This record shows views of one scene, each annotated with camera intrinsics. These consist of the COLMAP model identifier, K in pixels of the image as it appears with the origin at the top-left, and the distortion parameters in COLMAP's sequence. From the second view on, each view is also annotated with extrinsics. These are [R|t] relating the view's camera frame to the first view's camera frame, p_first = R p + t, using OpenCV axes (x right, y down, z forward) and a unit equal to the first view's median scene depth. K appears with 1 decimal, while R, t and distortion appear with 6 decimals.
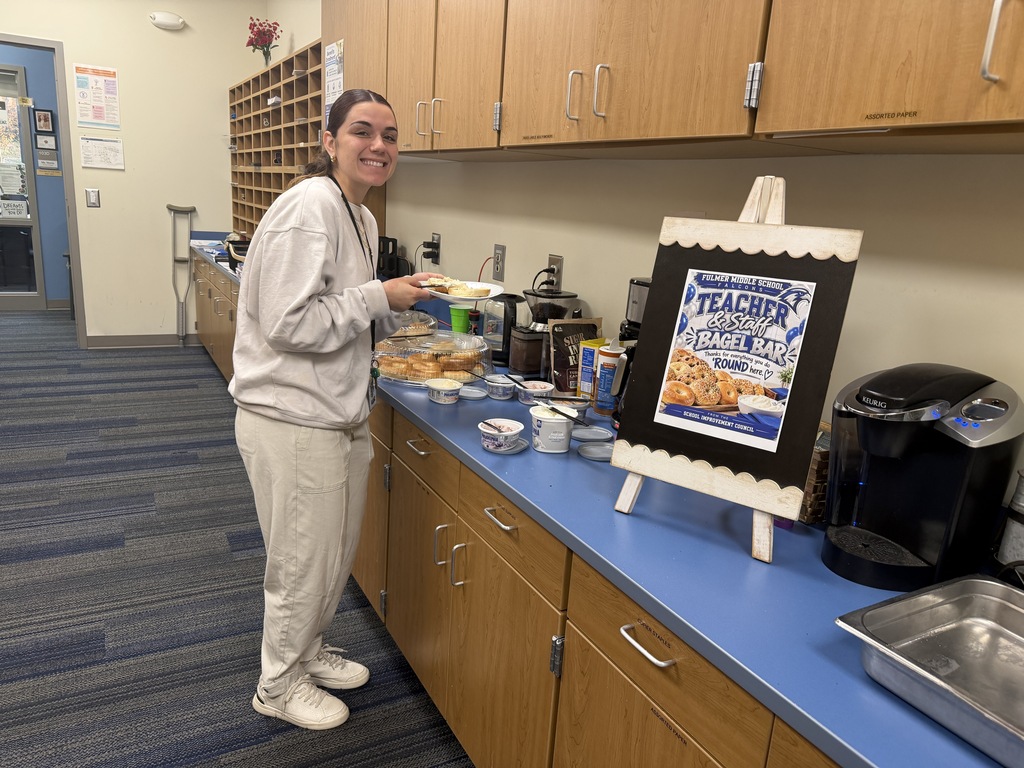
lens RADIAL K [[727.4, 0, 512.0], [0, 727.4, 384.0], [0, 0, 1]] dist [0.066874, -0.061555]
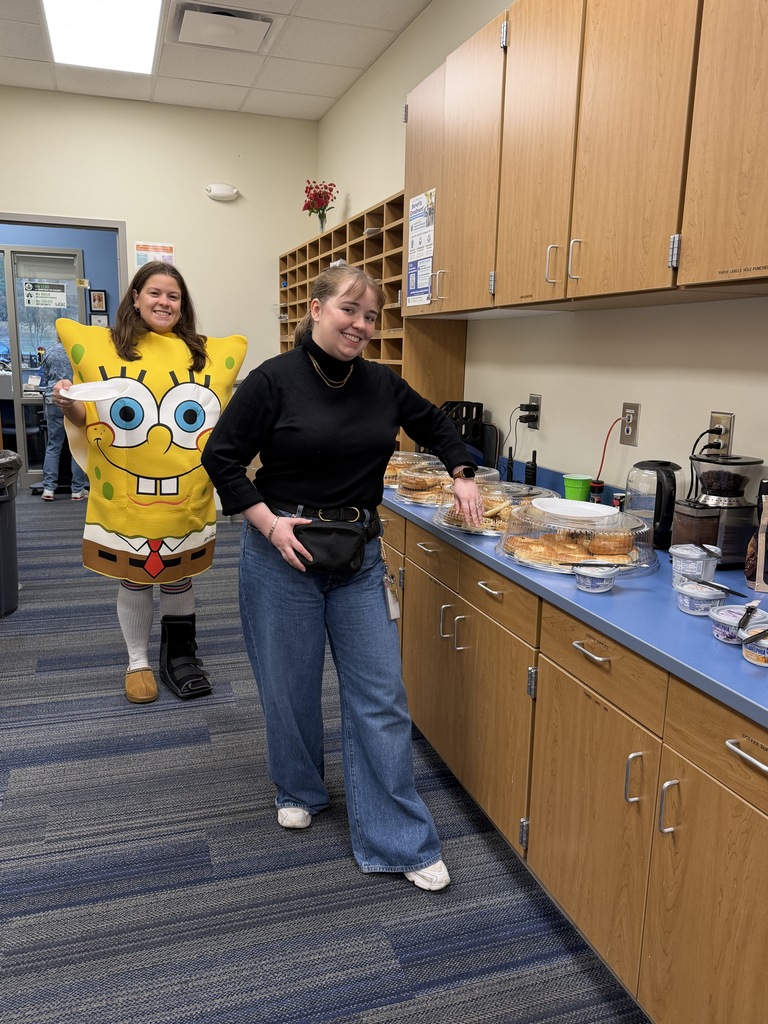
lens RADIAL K [[782.3, 0, 384.0], [0, 782.3, 512.0], [0, 0, 1]] dist [0.136543, -0.199583]
pose [[0.982520, -0.012444, -0.185740, -0.281663], [0.002063, 0.998430, -0.055983, -0.029552], [0.186145, 0.054622, 0.981003, 0.104383]]
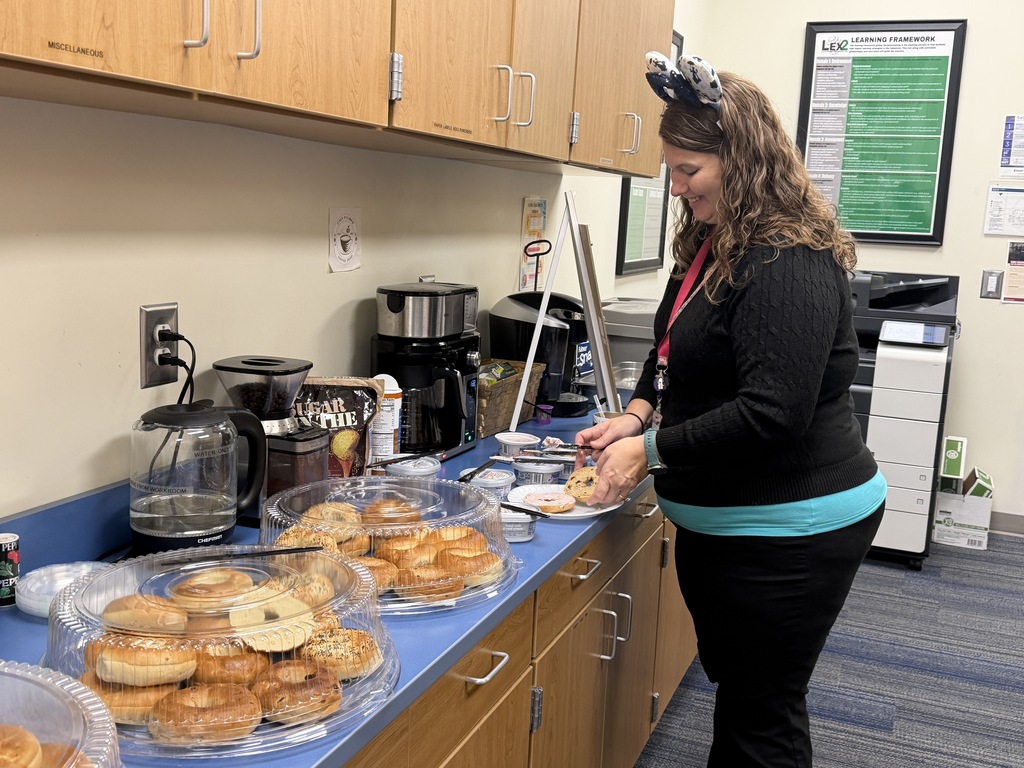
lens RADIAL K [[1060.8, 0, 512.0], [0, 1060.8, 384.0], [0, 0, 1]] dist [0.099078, -0.206126]
pose [[-0.628457, -0.230797, 0.742815, -1.193254], [0.095489, 0.924852, 0.368145, -0.696302], [-0.771961, 0.302294, -0.559191, 2.321354]]
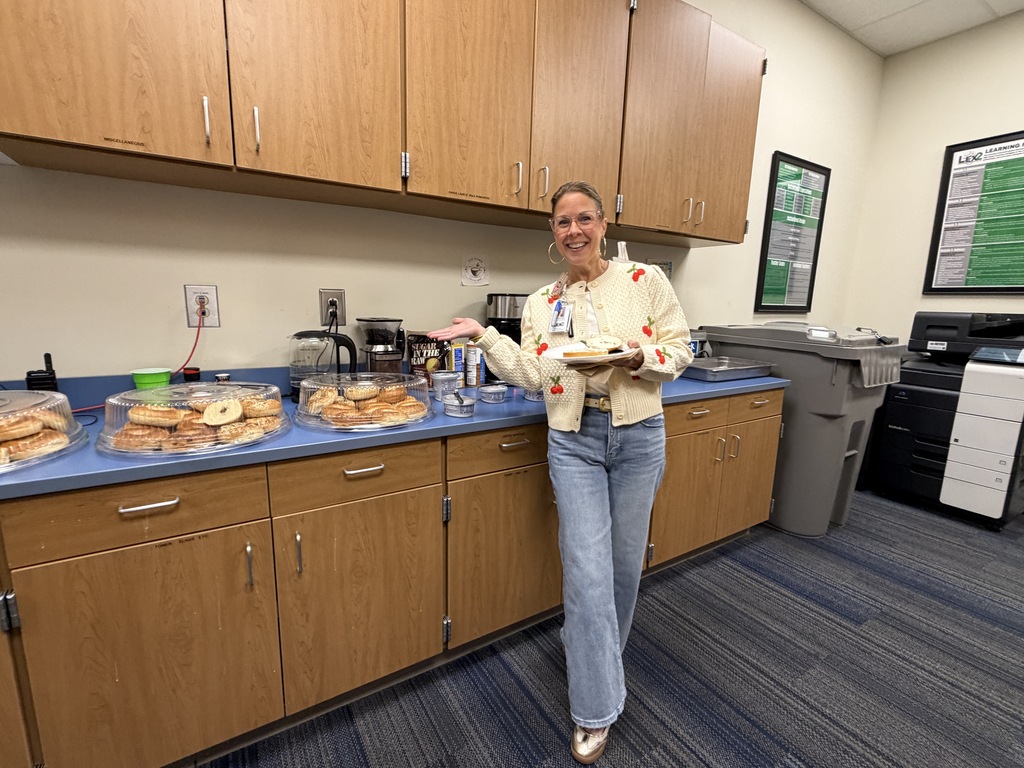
lens RADIAL K [[462.6, 0, 512.0], [0, 462.6, 384.0], [0, 0, 1]] dist [-0.004485, -0.000567]
pose [[-0.044875, -0.247085, 0.967954, -1.255568], [0.218007, 0.943155, 0.250862, -0.298155], [-0.974915, 0.222278, 0.011542, 1.429124]]
